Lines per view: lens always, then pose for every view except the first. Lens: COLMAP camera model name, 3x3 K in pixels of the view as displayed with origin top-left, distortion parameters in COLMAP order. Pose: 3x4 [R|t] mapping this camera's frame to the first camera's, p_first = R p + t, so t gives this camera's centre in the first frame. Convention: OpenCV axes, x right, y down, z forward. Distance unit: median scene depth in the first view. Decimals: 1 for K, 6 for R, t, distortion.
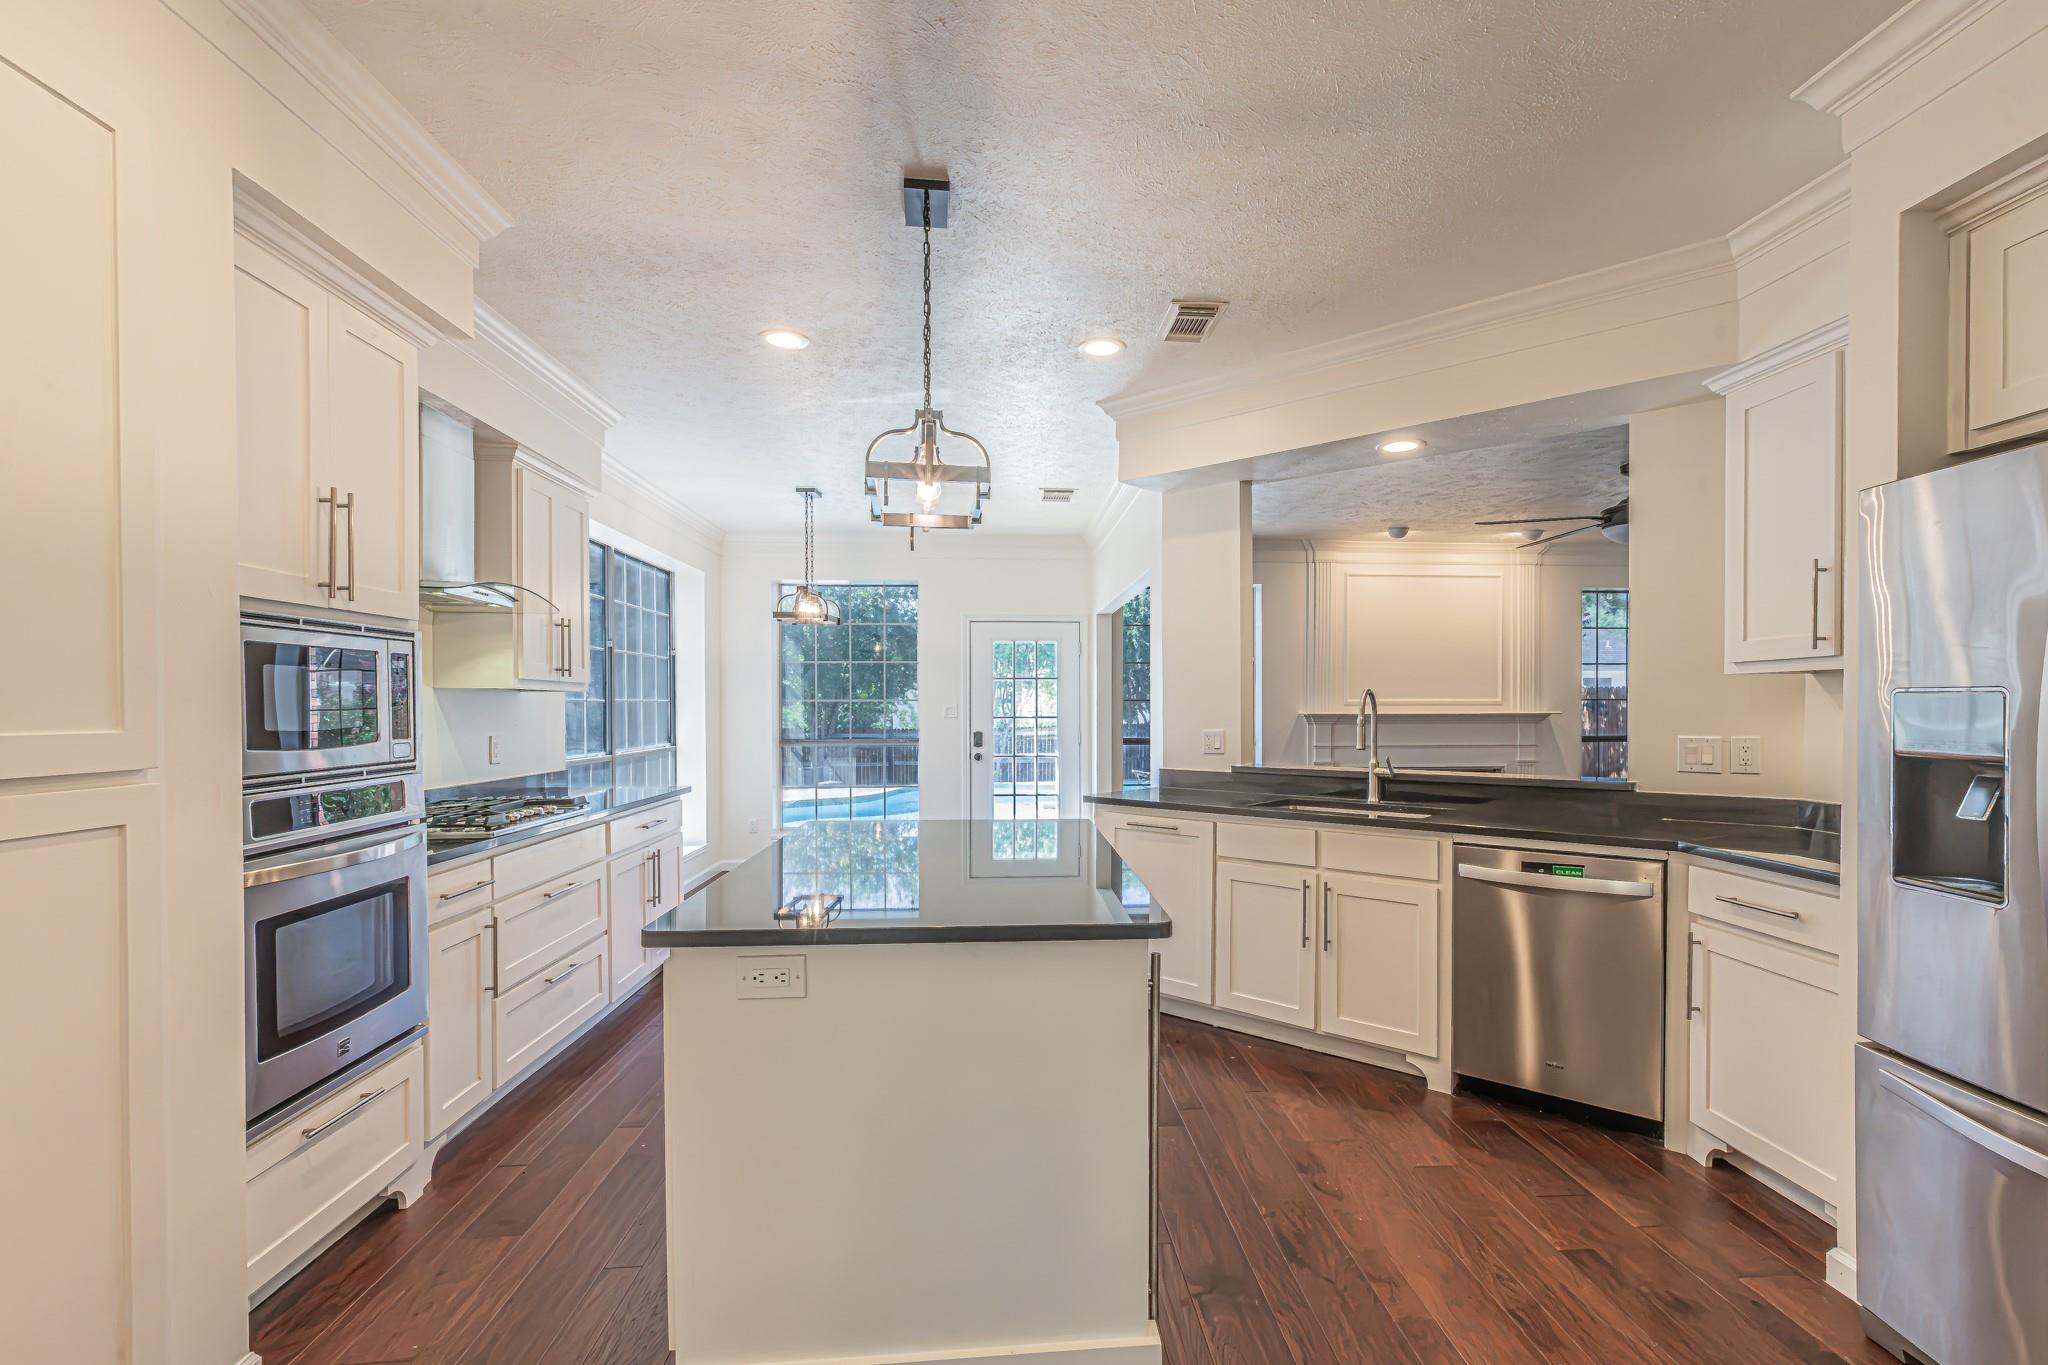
lens RADIAL K [[927.0, 0, 1028.4], [0, 927.0, 710.6], [0, 0, 1]] dist [-0.002023, 0.000024]
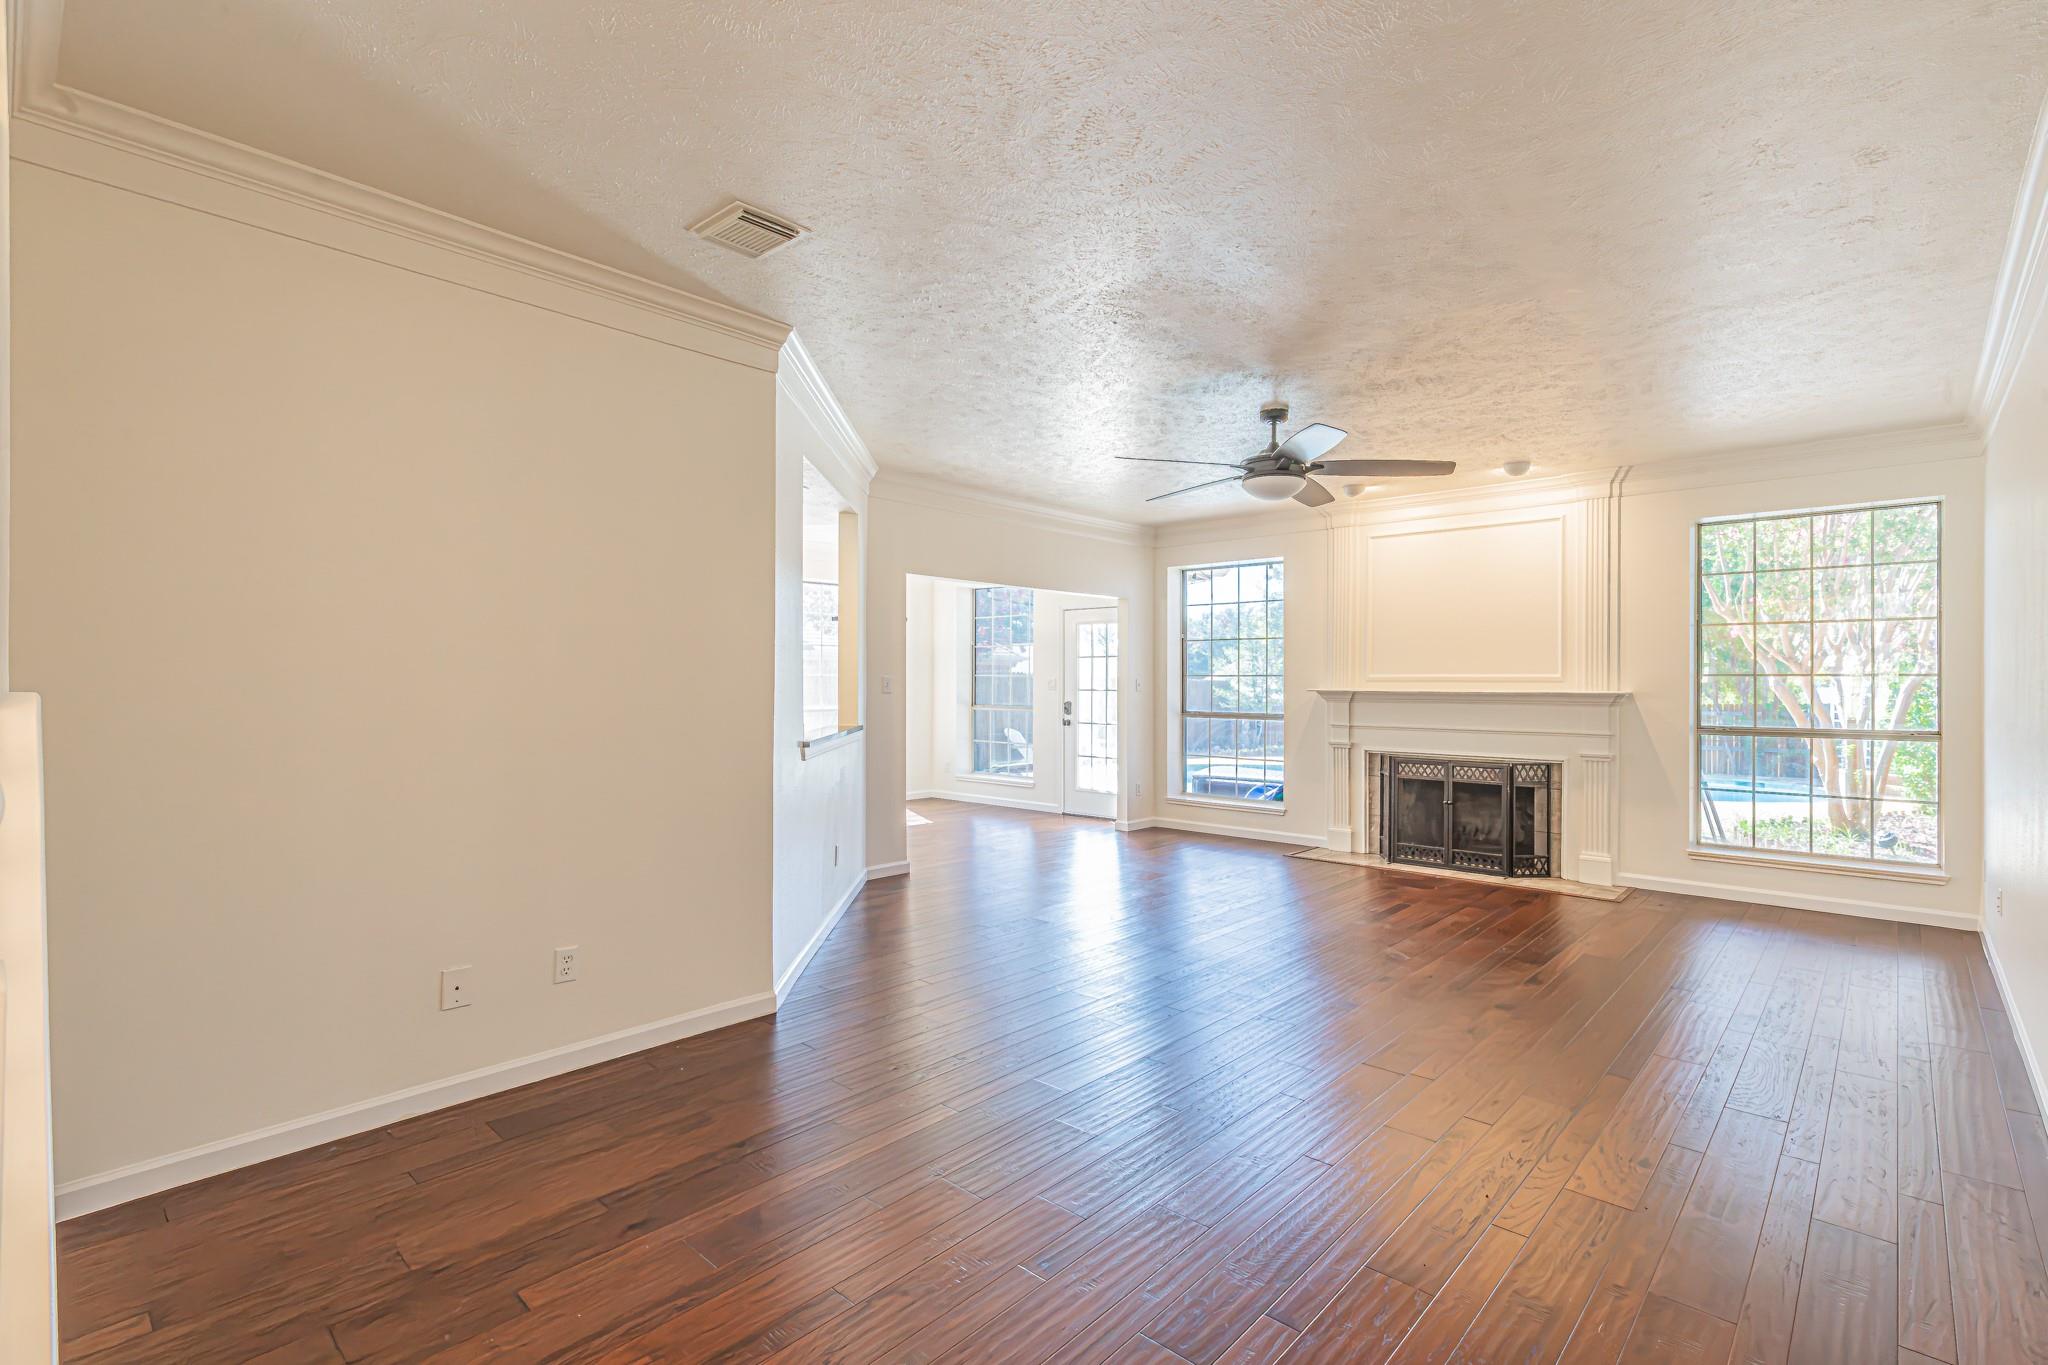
lens RADIAL K [[927.0, 0, 1028.4], [0, 927.0, 710.6], [0, 0, 1]] dist [-0.002023, 0.000024]
pose [[0.692643, 0.029076, -0.720694, 0.766068], [-0.014632, 0.999548, 0.026263, 0.004197], [0.721132, -0.007646, 0.692756, 0.140767]]
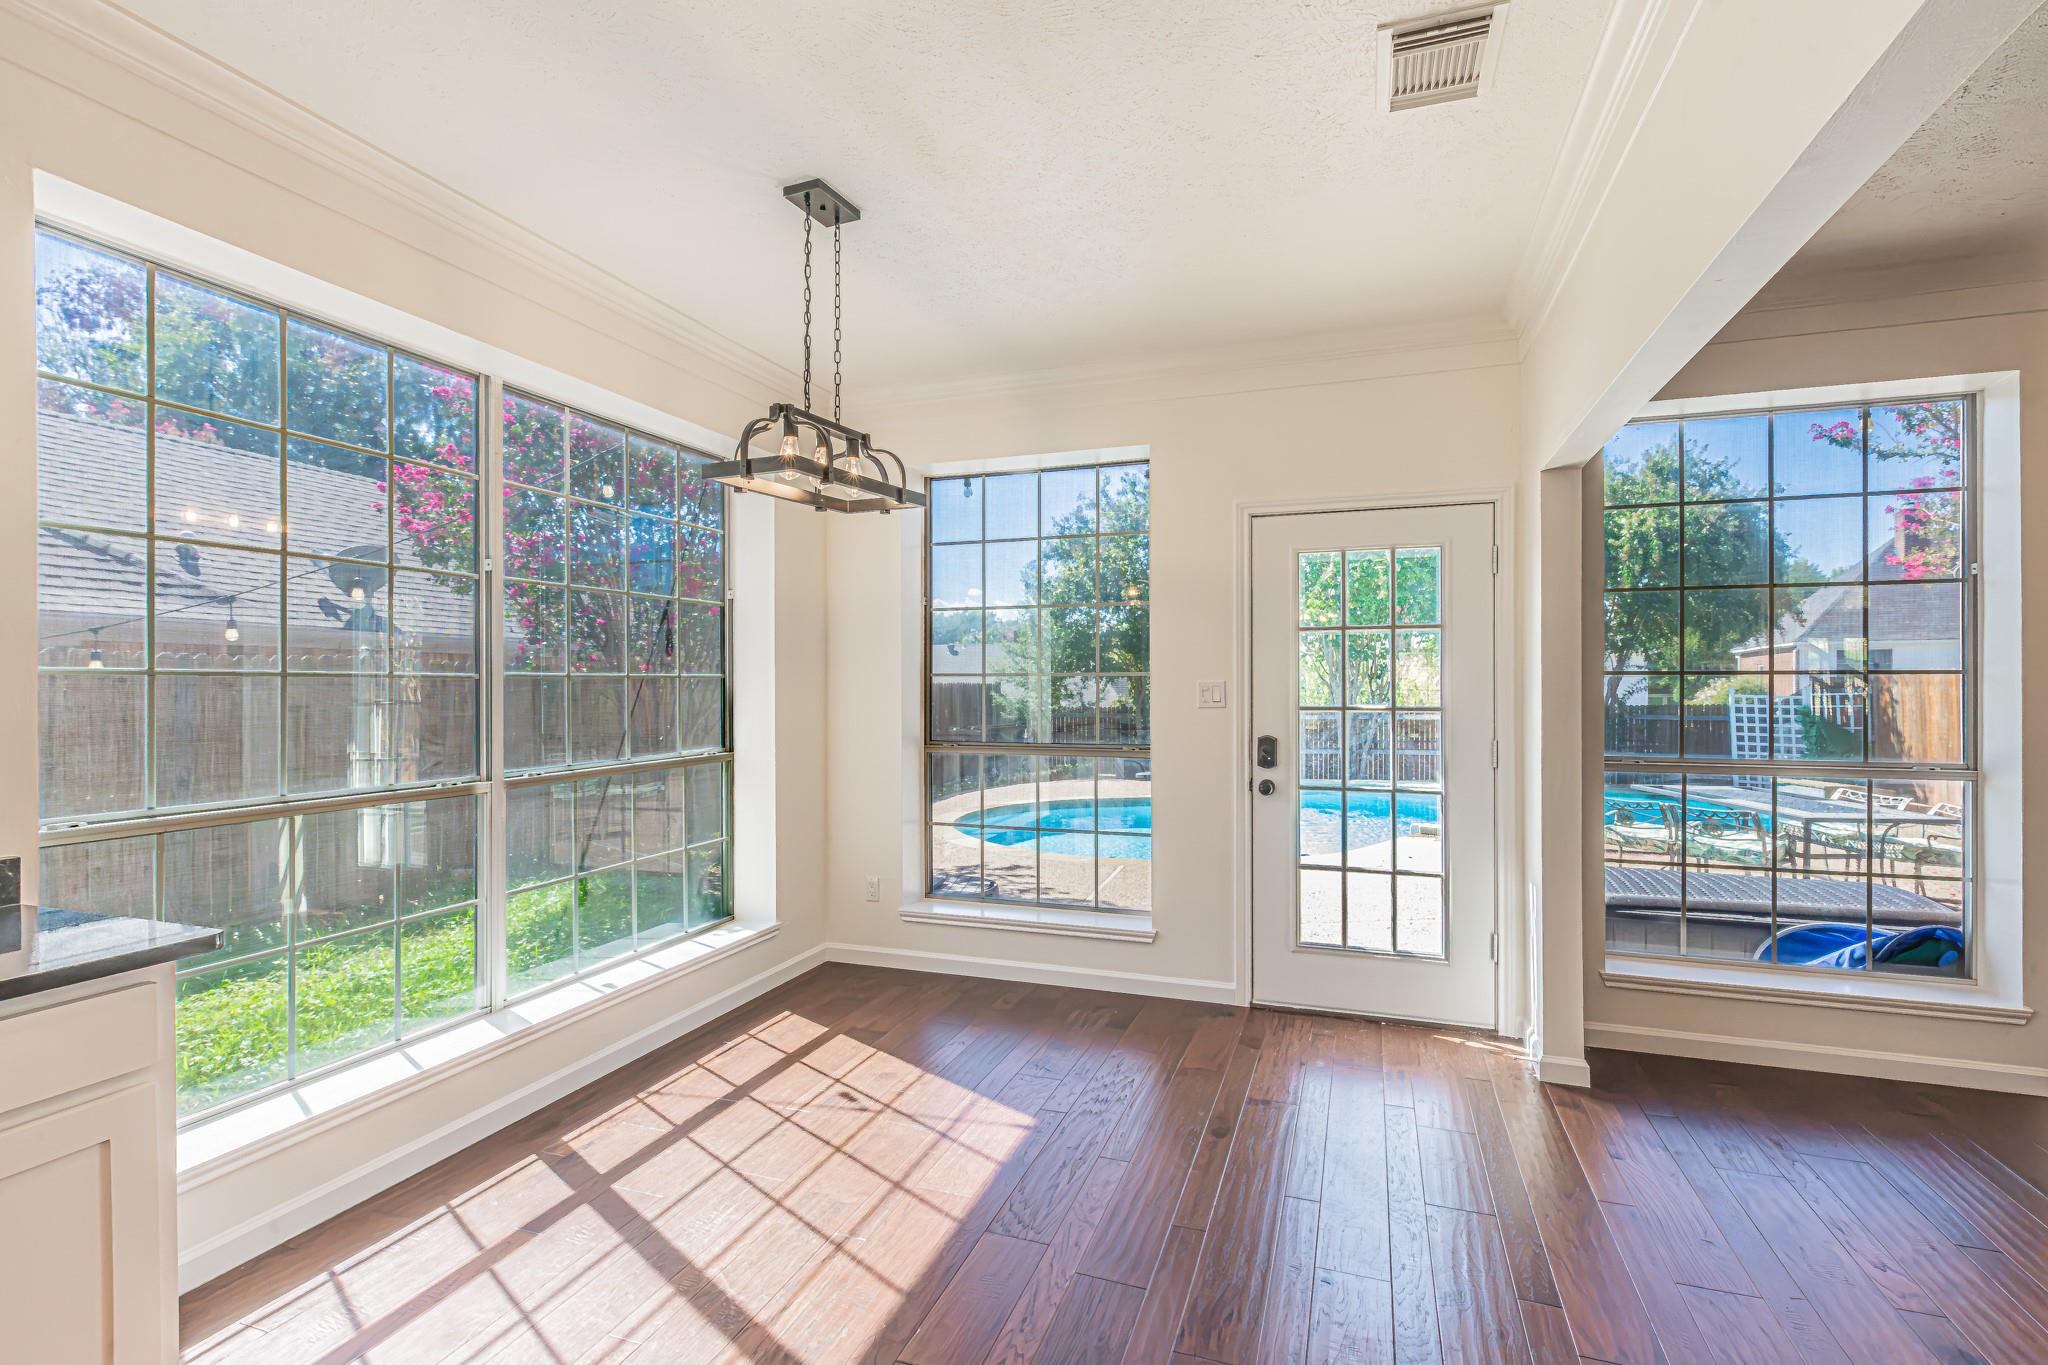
lens RADIAL K [[930.3, 0, 1059.8], [0, 930.3, 684.3], [0, 0, 1]] dist [-0.003323, -0.000425]
pose [[0.931664, -0.003253, -0.363306, 0.023584], [0.000461, 0.999970, -0.007772, -0.001442], [0.363321, 0.007073, 0.931637, 0.494448]]
